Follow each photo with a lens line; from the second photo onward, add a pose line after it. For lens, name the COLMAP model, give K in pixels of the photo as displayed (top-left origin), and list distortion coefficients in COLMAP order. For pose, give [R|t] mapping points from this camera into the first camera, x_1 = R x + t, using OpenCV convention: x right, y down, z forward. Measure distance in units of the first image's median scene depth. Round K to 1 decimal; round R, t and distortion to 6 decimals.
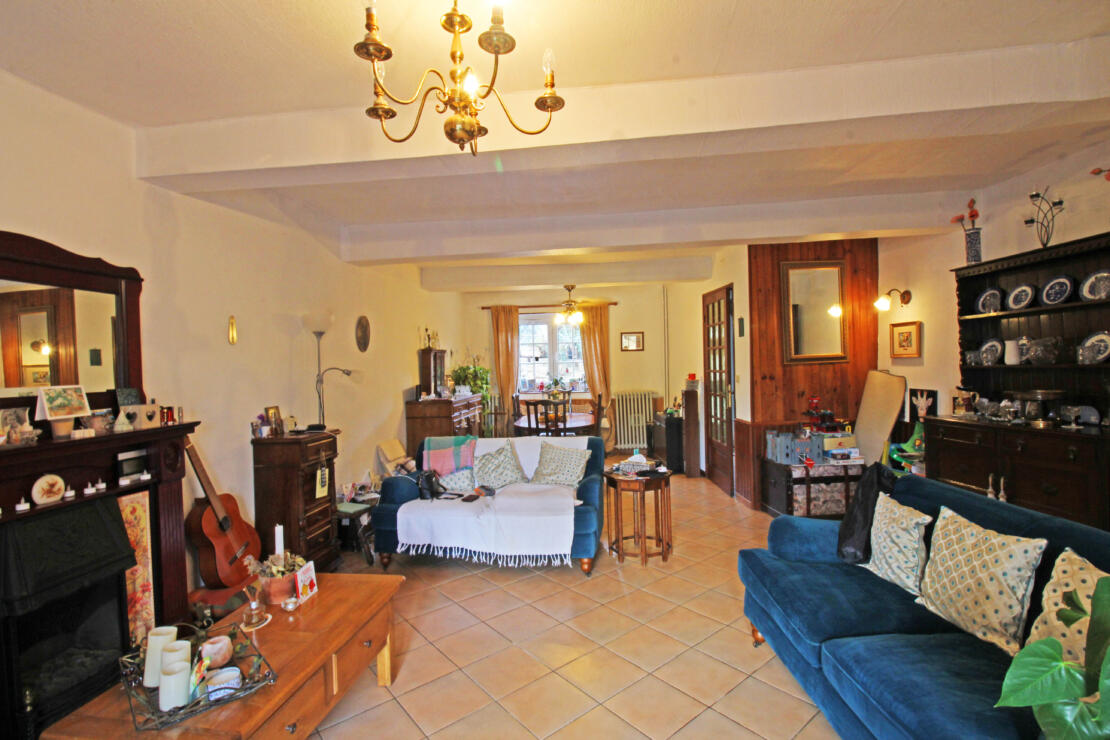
lens RADIAL K [[511.9, 0, 555.0], [0, 511.9, 370.0], [0, 0, 1]] dist [0.018632, -0.017437]
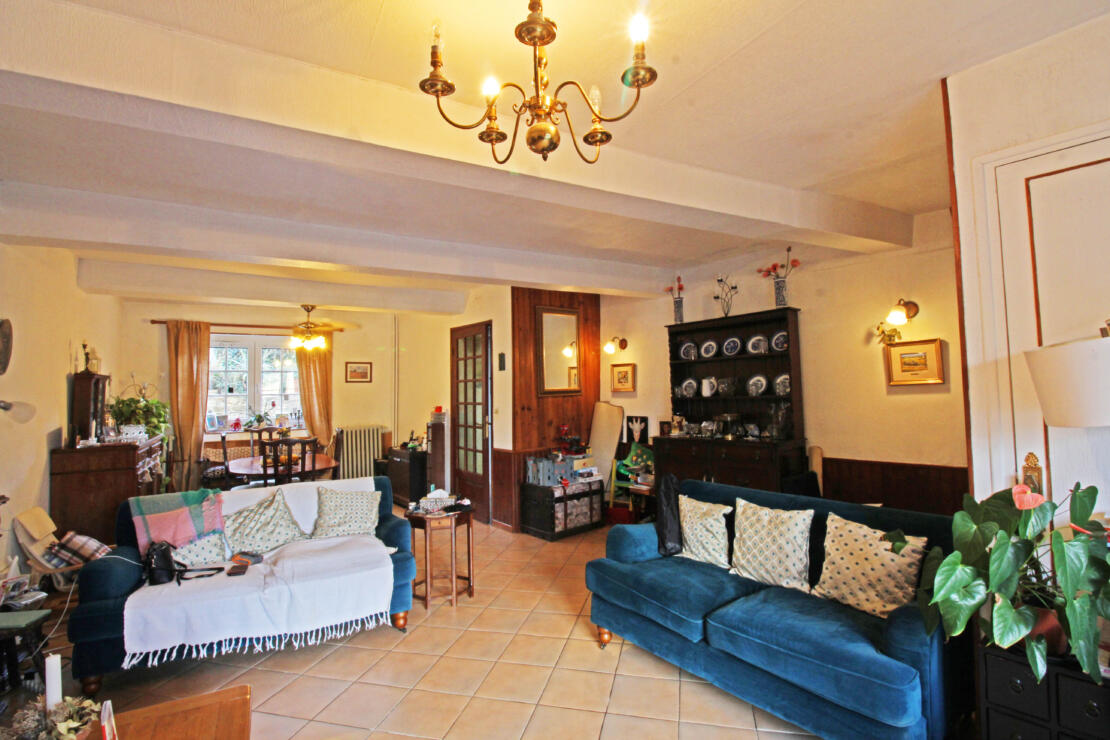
lens RADIAL K [[518.7, 0, 555.0], [0, 518.7, 370.0], [0, 0, 1]] dist [0.013617, -0.018600]
pose [[0.804552, 0.034873, 0.592858, -0.218150], [0.005100, 0.997832, -0.065616, 0.006321], [-0.593861, 0.055815, 0.802629, 0.074399]]
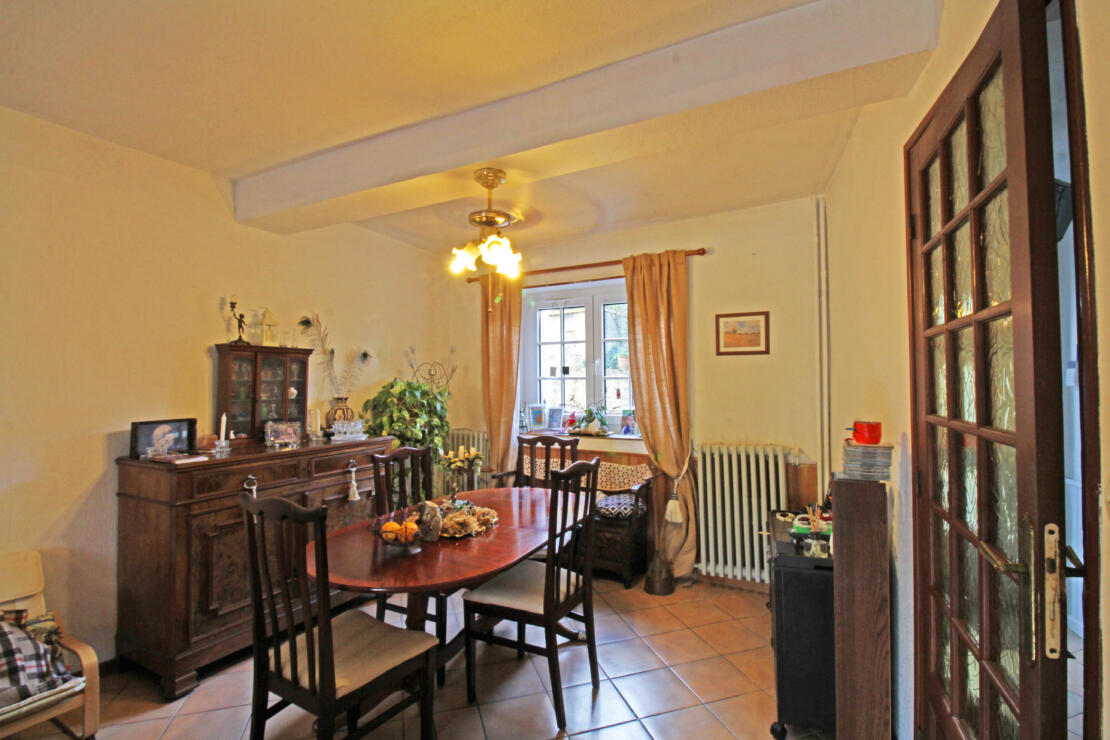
lens RADIAL K [[518.7, 0, 555.0], [0, 518.7, 370.0], [0, 0, 1]] dist [0.013617, -0.018600]
pose [[0.930773, 0.009815, -0.365466, 0.302382], [-0.019819, 0.999524, -0.023632, -0.017763], [0.365060, 0.029239, 0.930525, 0.945582]]
